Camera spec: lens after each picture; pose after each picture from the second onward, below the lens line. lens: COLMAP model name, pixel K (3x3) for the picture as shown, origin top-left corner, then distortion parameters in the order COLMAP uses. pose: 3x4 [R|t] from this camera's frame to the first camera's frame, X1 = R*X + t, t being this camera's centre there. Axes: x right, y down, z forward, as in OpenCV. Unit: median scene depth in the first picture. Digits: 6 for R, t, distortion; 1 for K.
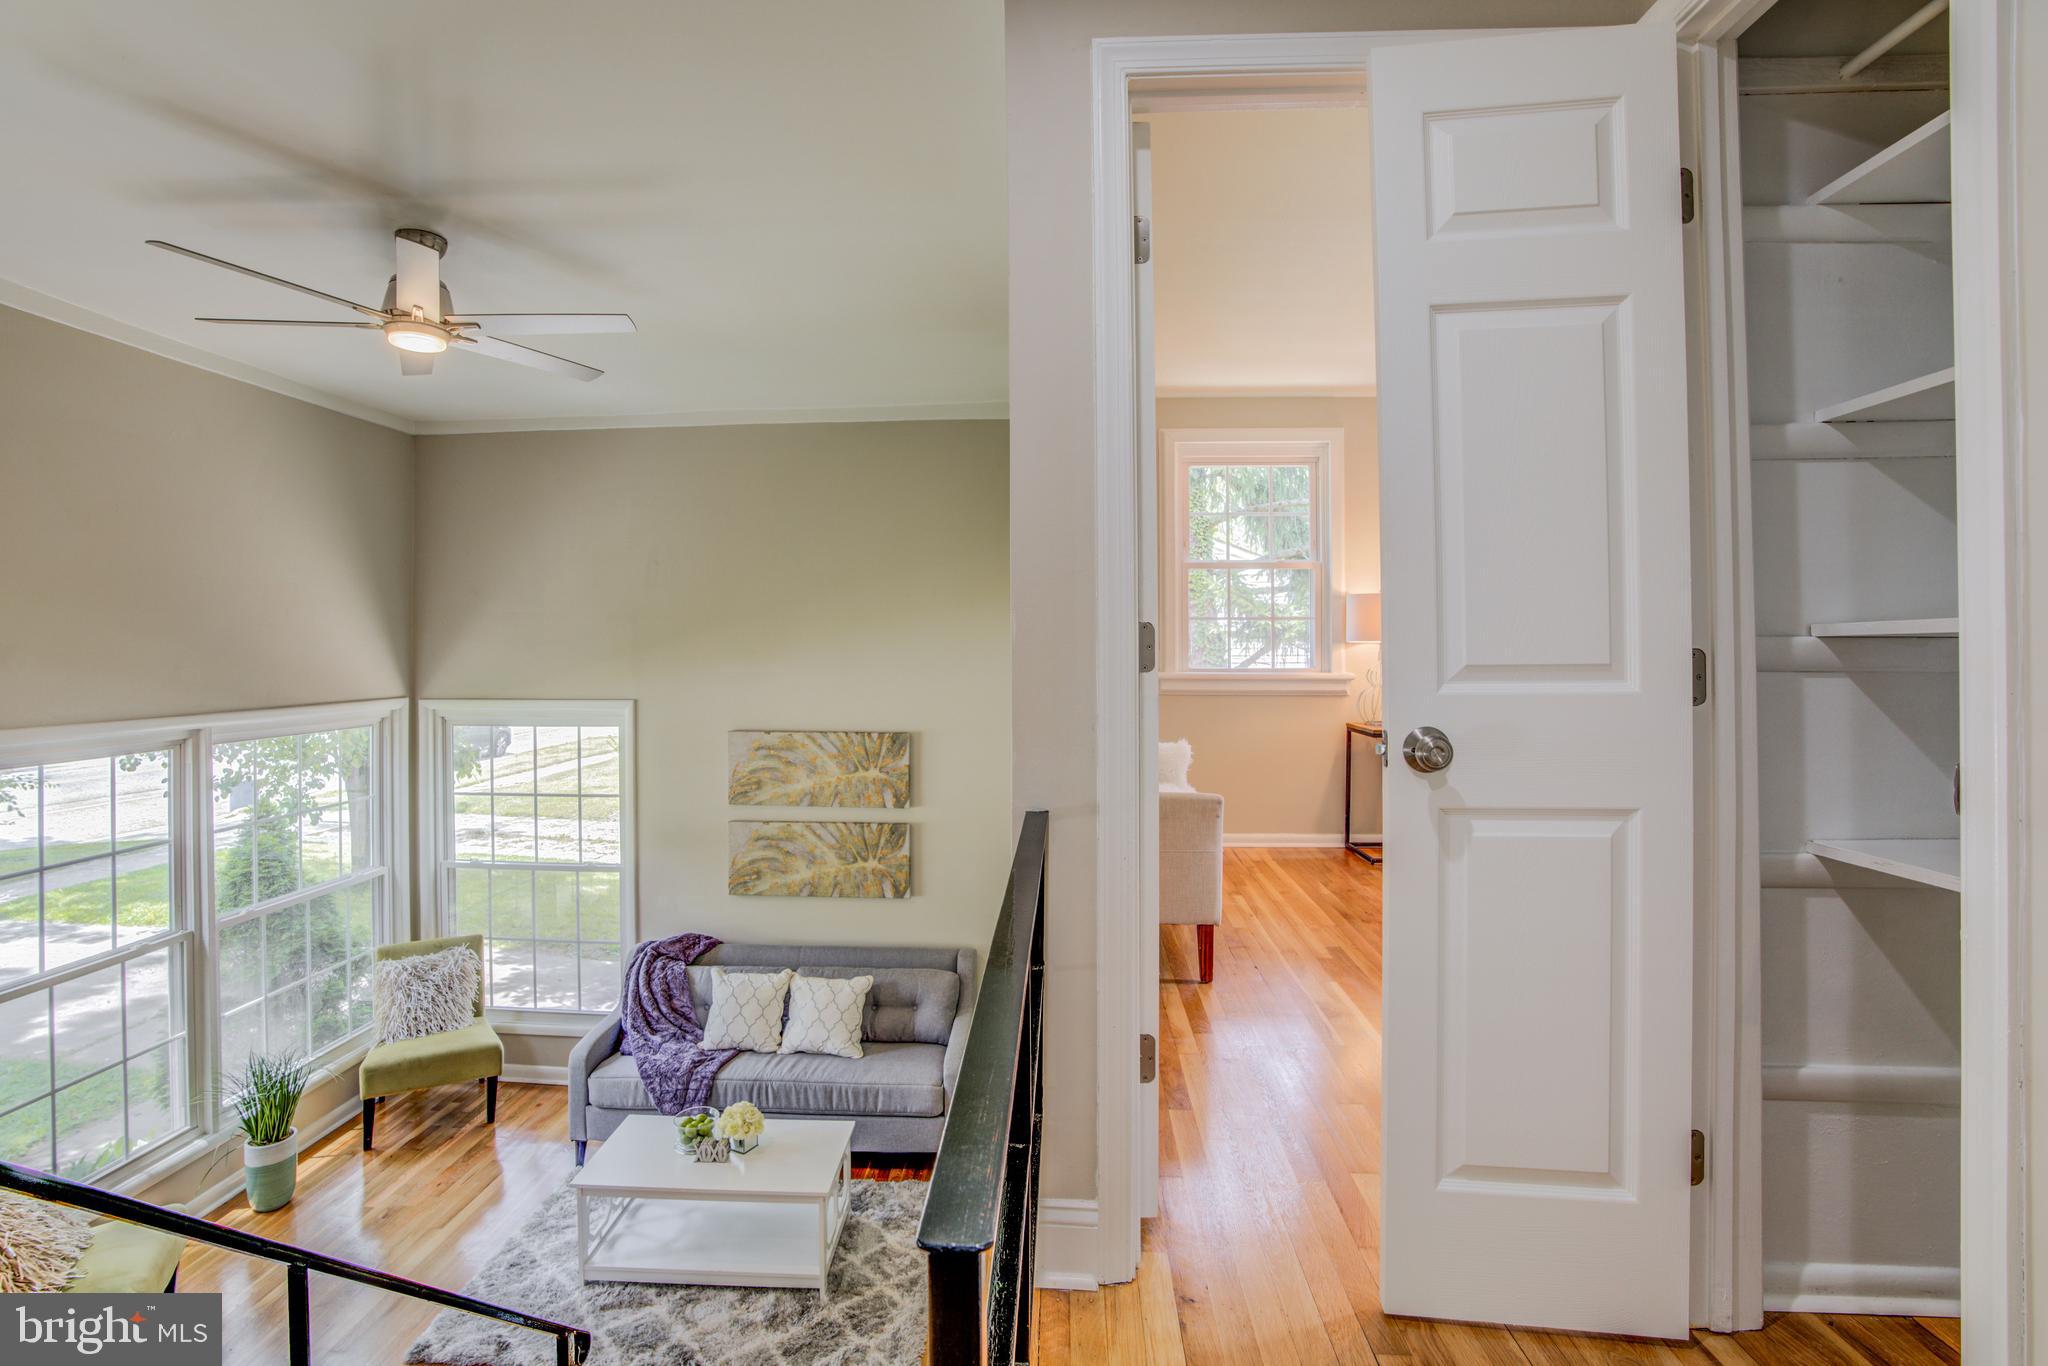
lens RADIAL K [[946.4, 0, 993.0], [0, 946.4, 639.1], [0, 0, 1]] dist [-0.069870, 0.028600]
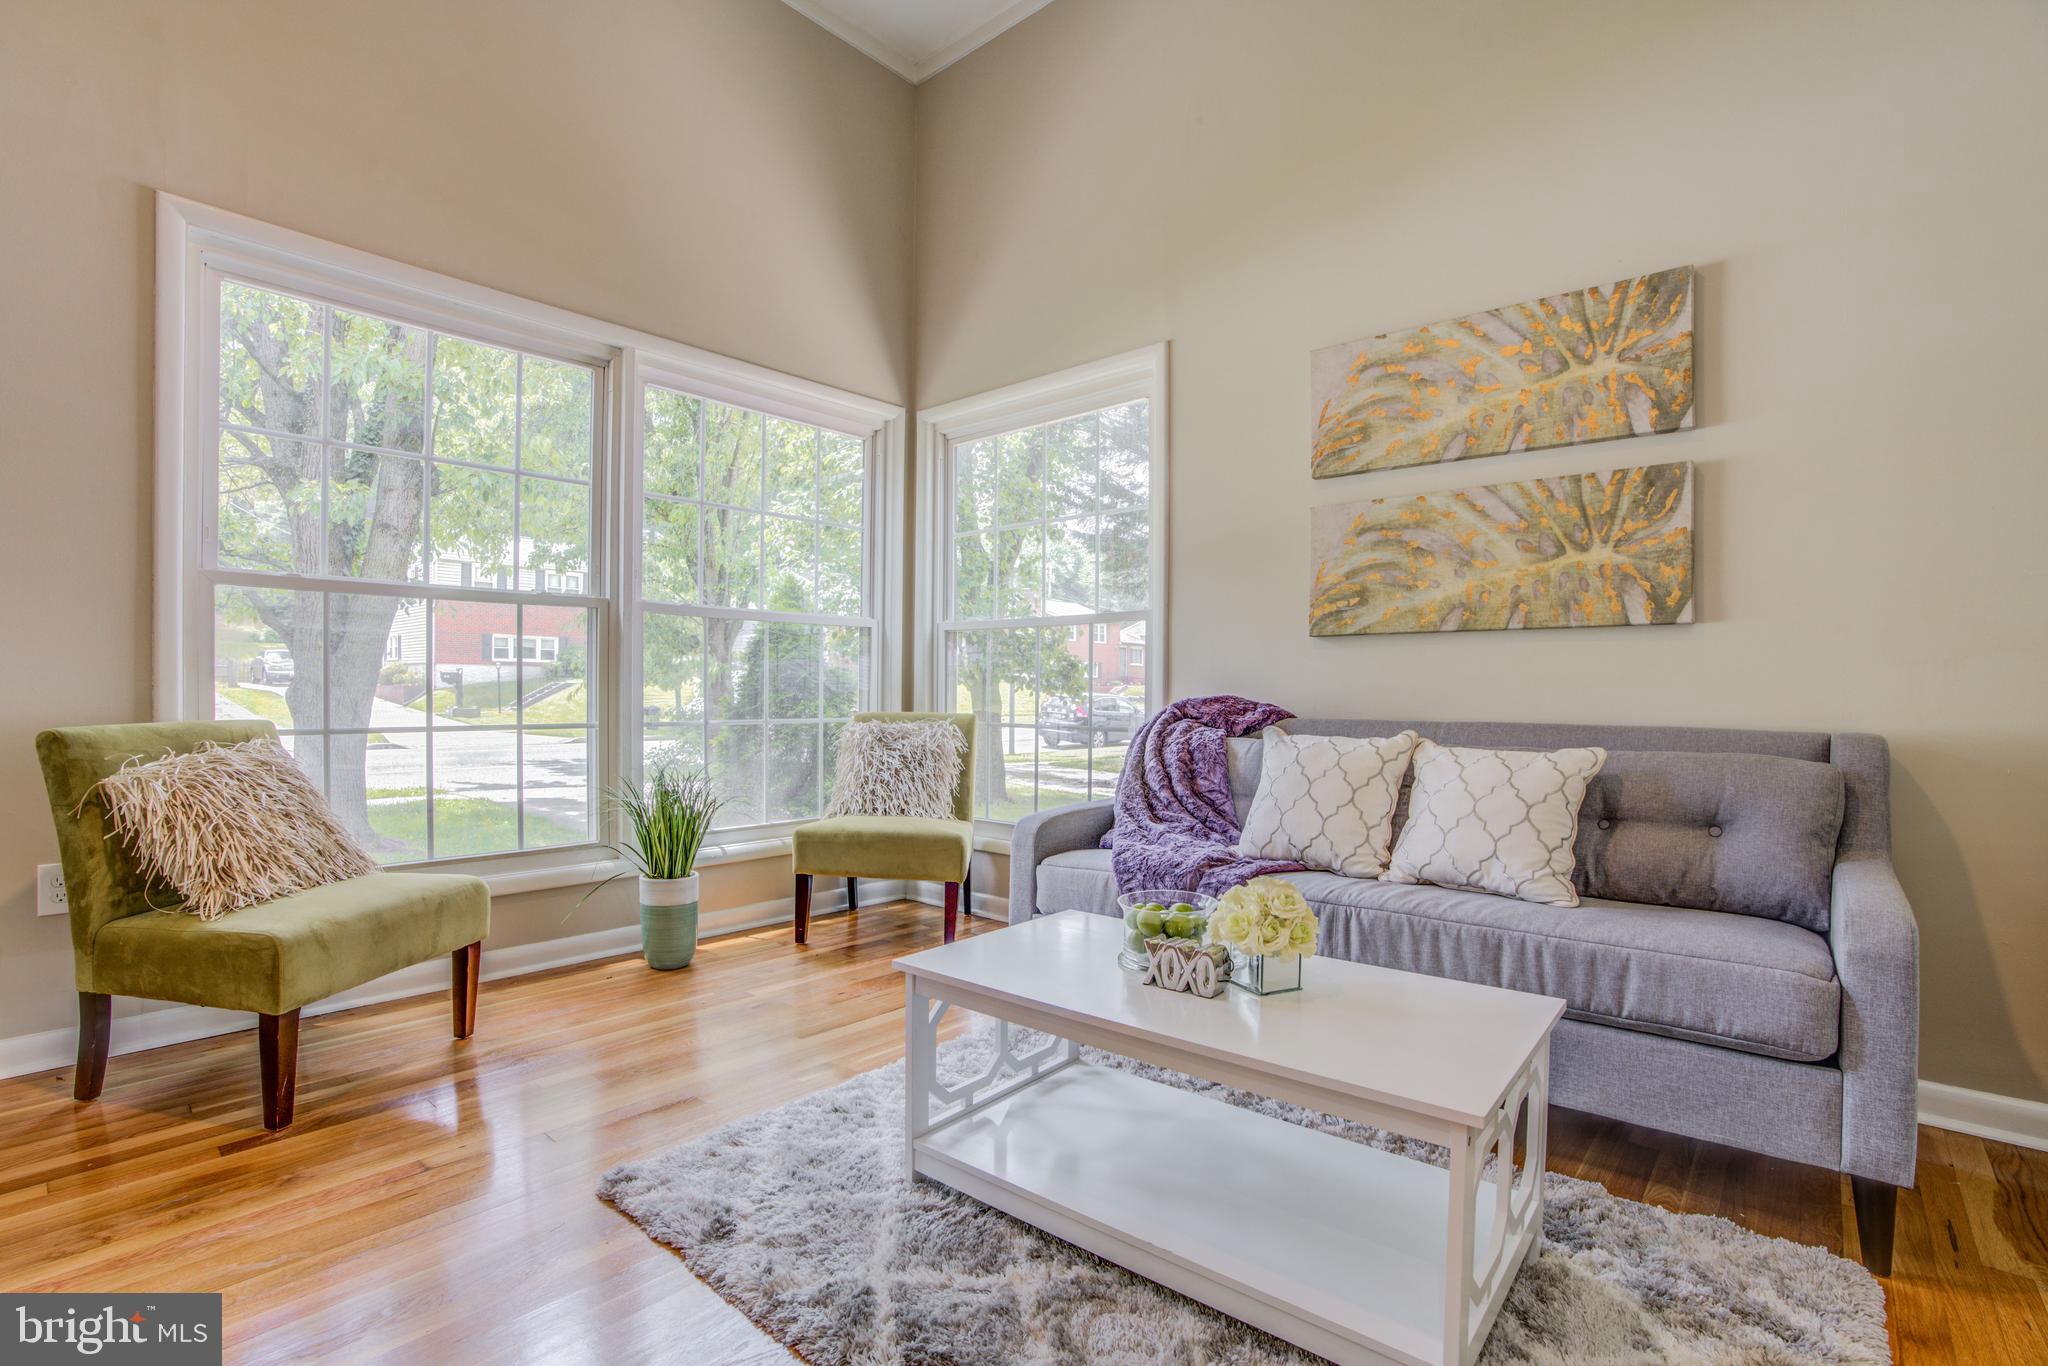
lens RADIAL K [[944.8, 0, 1016.0], [0, 944.8, 691.7], [0, 0, 1]] dist [-0.071204, 0.029139]
pose [[0.796749, 0.015371, -0.604114, -0.085510], [-0.009817, 0.999874, 0.012495, 0.324934], [0.604230, -0.004025, 0.796800, 0.472514]]
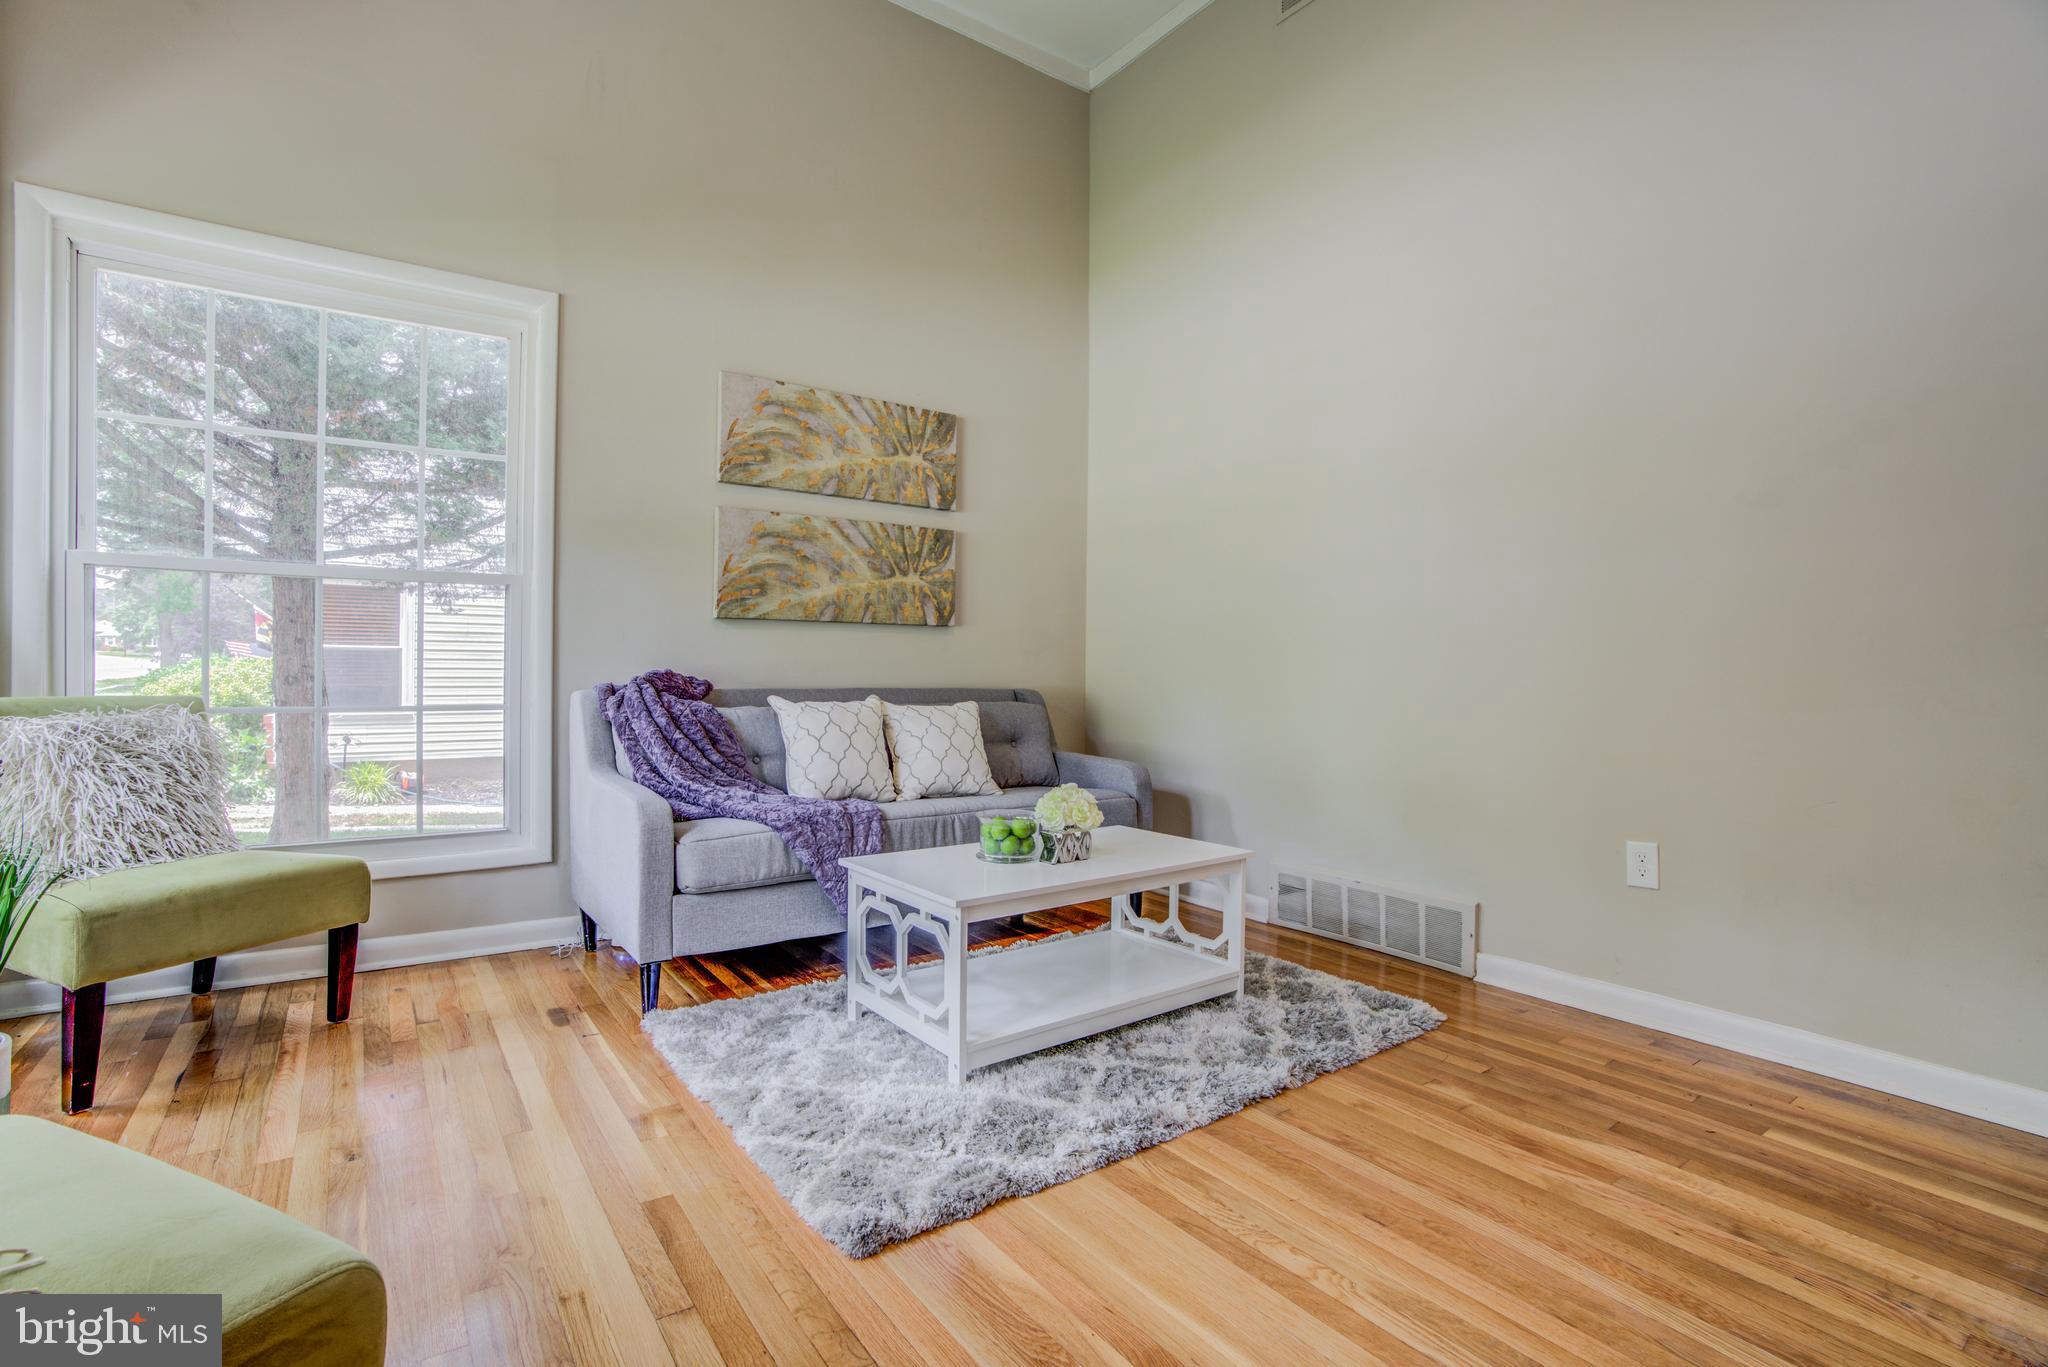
lens RADIAL K [[948.3, 0, 990.6], [0, 948.3, 675.0], [0, 0, 1]] dist [-0.067644, 0.030831]
pose [[0.774348, 0.013167, 0.632623, -0.593750], [-0.019098, 0.999814, 0.002567, 0.331960], [-0.632471, -0.014070, 0.774456, 0.395679]]
